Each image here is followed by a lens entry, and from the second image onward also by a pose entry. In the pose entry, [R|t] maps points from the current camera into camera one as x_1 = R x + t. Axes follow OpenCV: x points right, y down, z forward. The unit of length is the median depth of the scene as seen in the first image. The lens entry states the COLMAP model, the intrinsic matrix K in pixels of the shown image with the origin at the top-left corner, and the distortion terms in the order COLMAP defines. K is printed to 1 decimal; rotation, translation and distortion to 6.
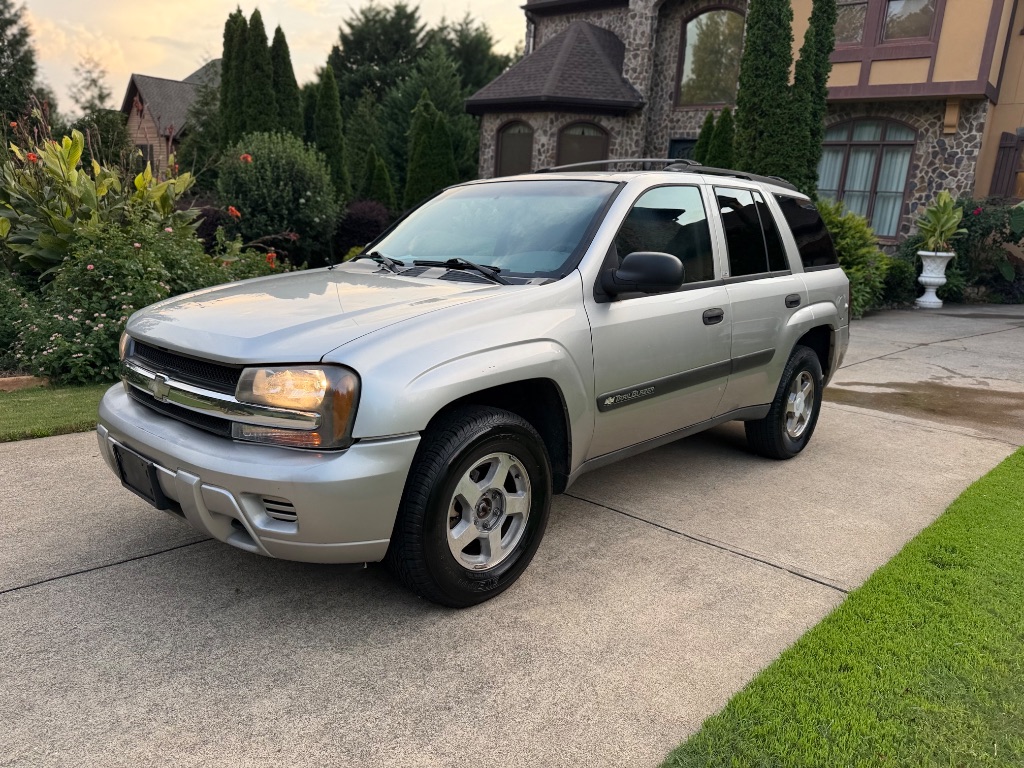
lens RADIAL K [[729.3, 0, 515.6], [0, 729.3, 383.3], [0, 0, 1]] dist [0.050039, -0.053648]
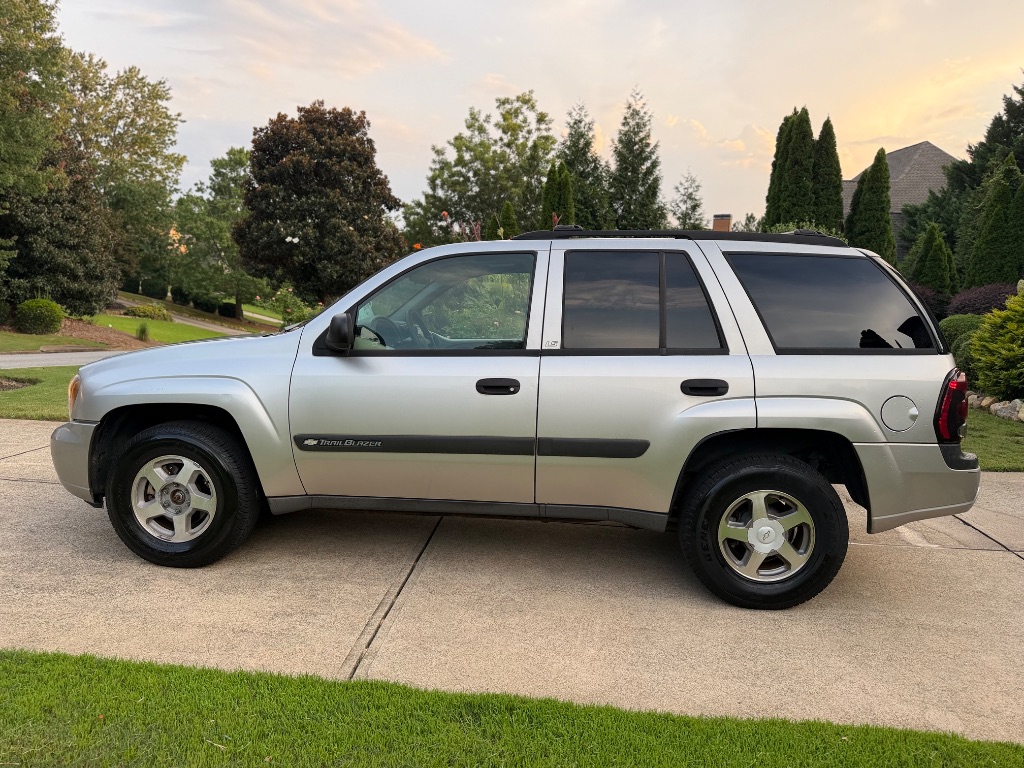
lens RADIAL K [[729.3, 0, 515.6], [0, 729.3, 383.3], [0, 0, 1]] dist [0.050039, -0.053648]
pose [[0.623942, 0.073536, -0.778003, 0.248079], [-0.168337, 0.984838, -0.041917, -0.014726], [0.763125, 0.157120, 0.626860, 0.107187]]
